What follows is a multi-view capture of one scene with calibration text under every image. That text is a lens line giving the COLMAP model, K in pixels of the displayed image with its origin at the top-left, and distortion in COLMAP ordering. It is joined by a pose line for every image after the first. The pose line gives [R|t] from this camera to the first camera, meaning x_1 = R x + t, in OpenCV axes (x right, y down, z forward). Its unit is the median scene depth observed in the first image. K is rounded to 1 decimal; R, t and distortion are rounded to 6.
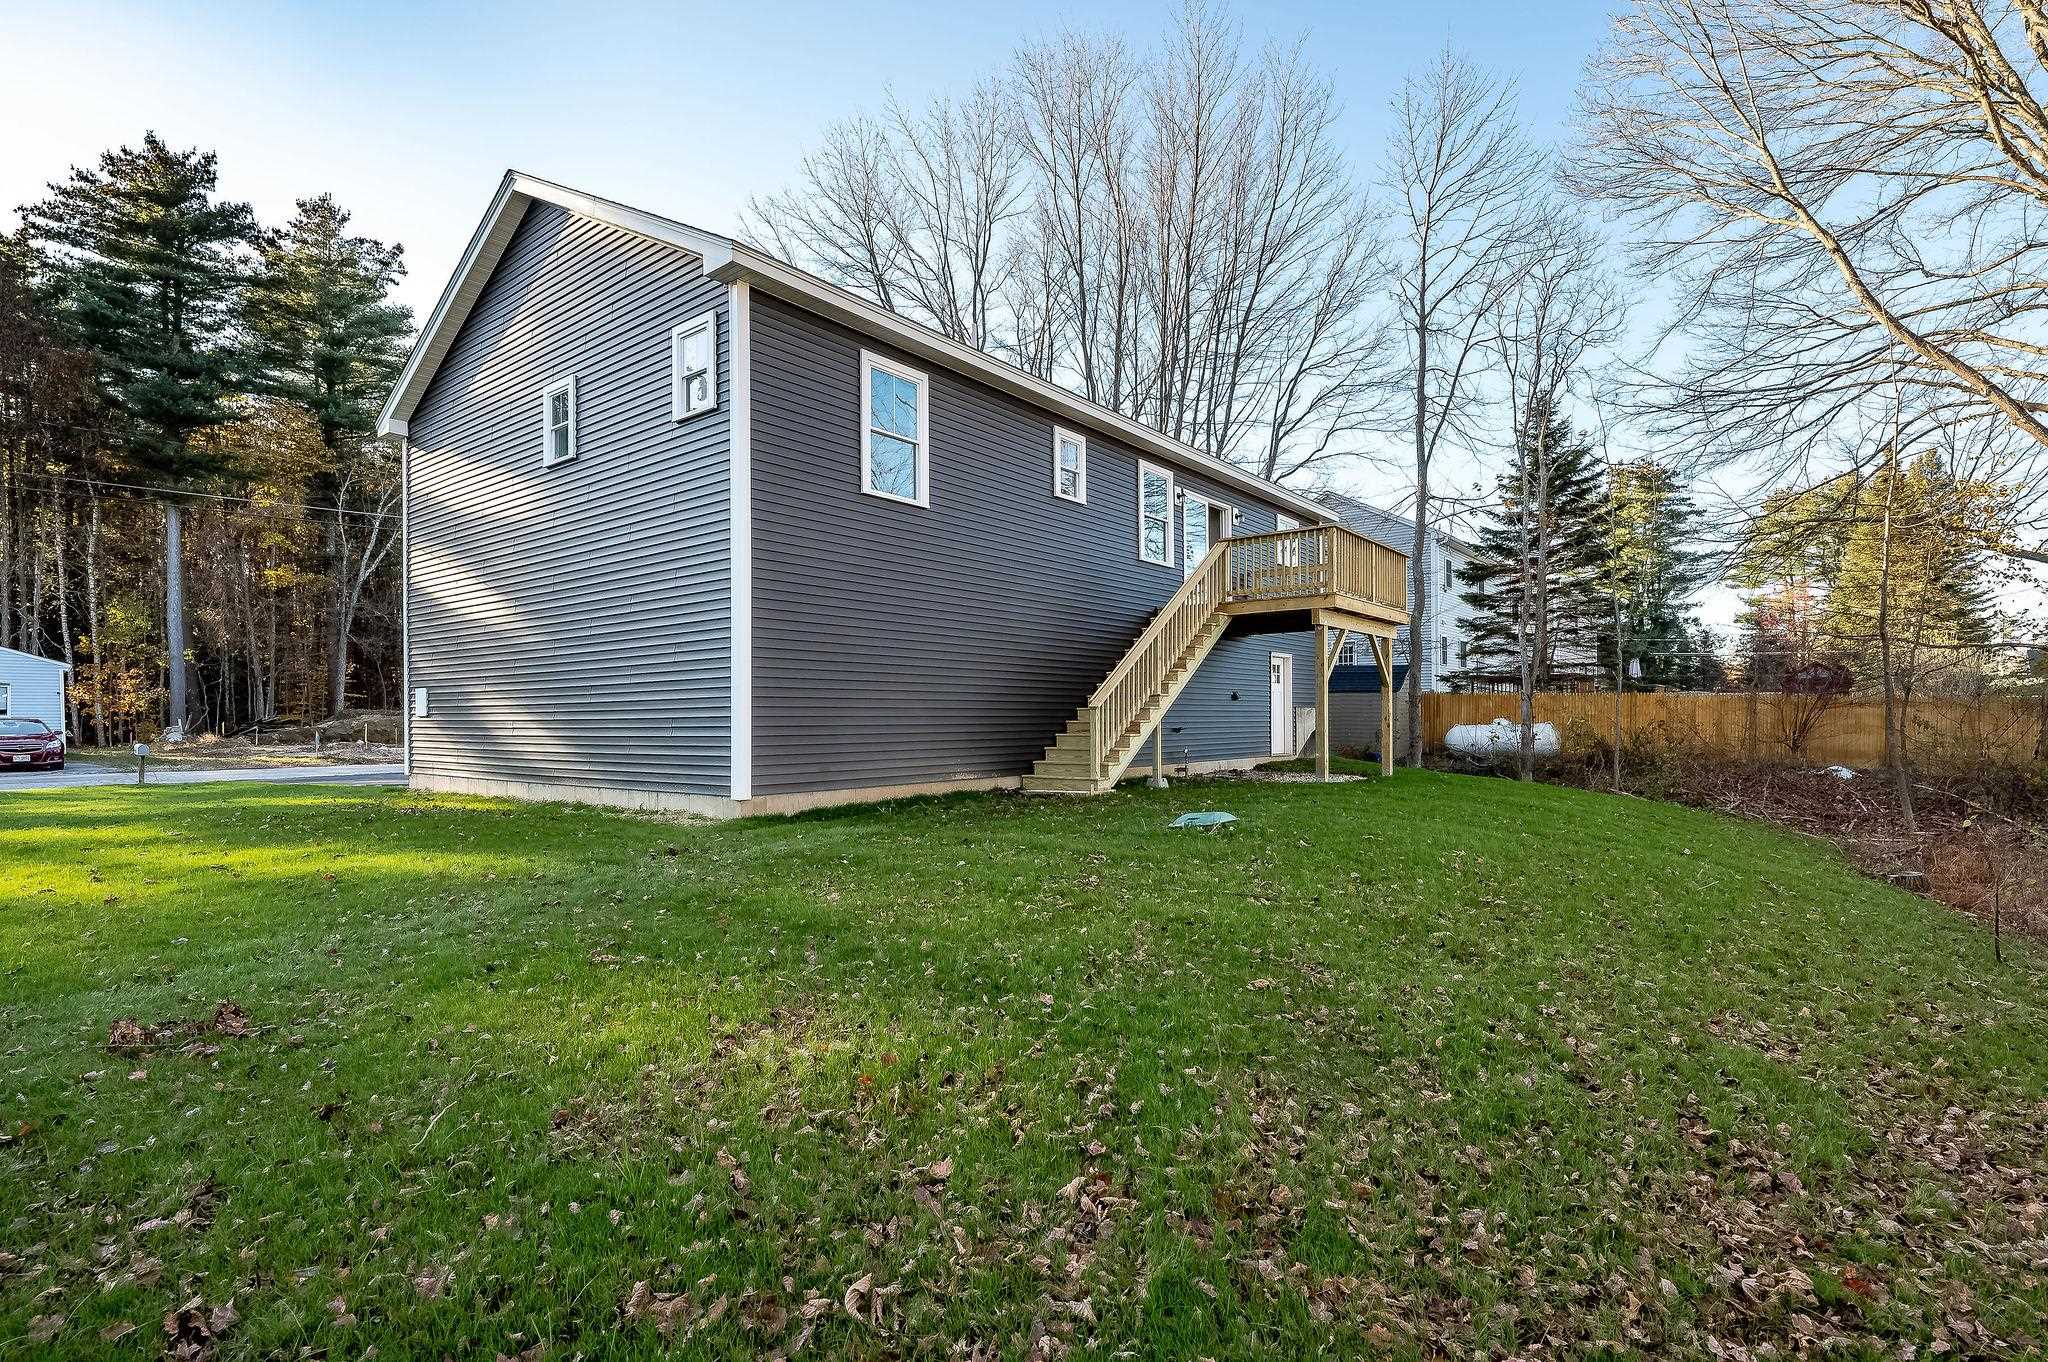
lens RADIAL K [[983.5, 0, 1024.8], [0, 983.5, 711.8], [0, 0, 1]] dist [0.002570, 0.001240]
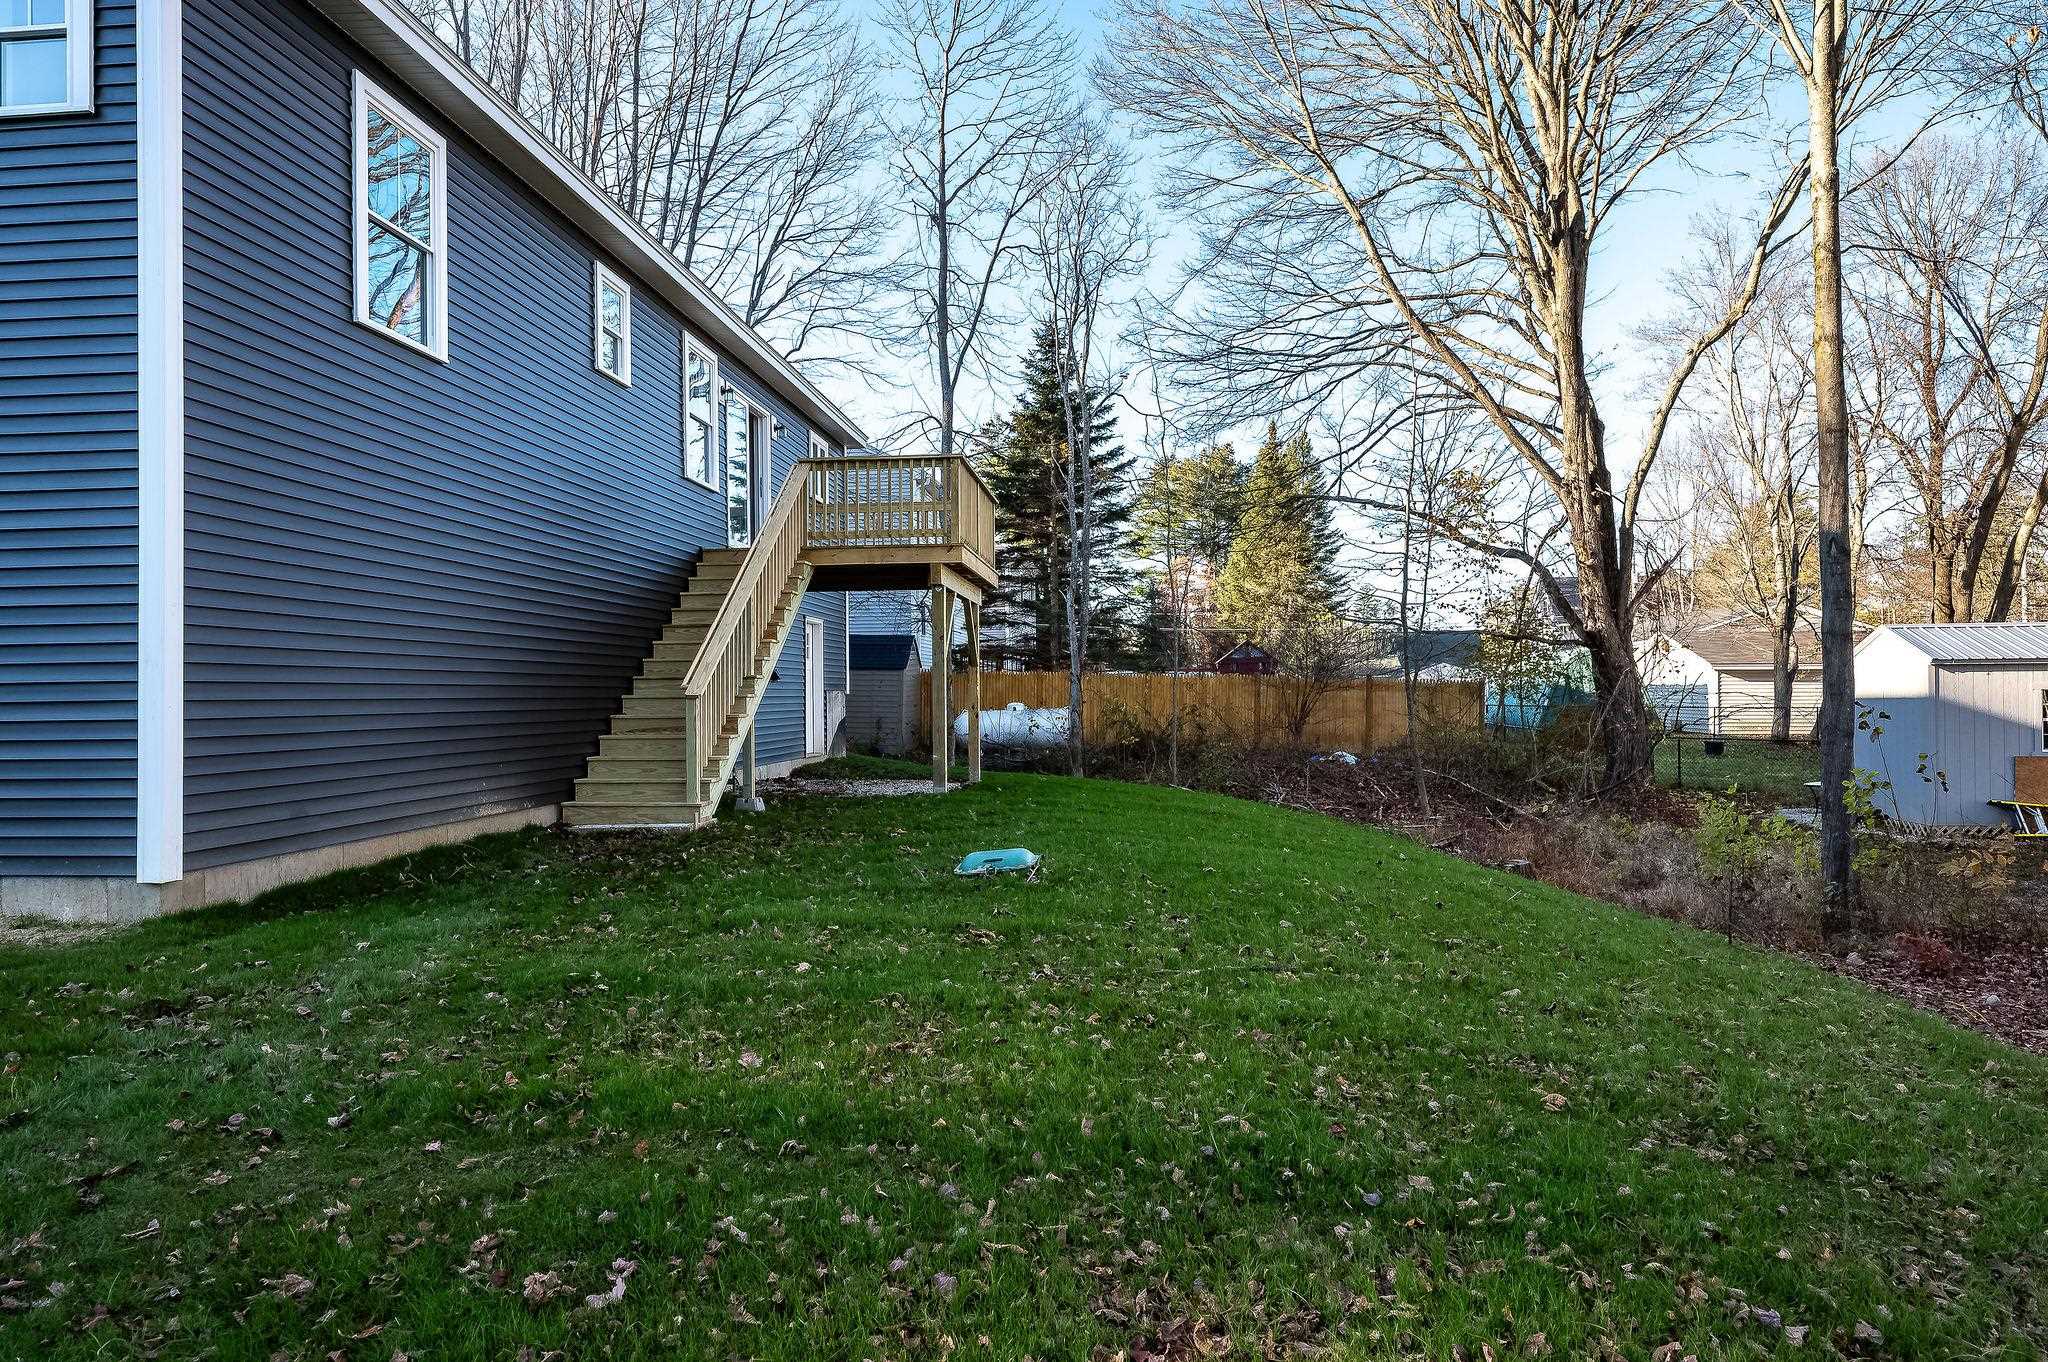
lens RADIAL K [[1300.6, 0, 1024.0], [0, 1300.6, 681.0], [0, 0, 1]] dist [0.001131, 0.004267]
pose [[0.843430, 0.004083, 0.537224, -0.145931], [-0.000858, 0.999980, -0.006253, -0.006460], [-0.537239, 0.004813, 0.843416, 0.095272]]
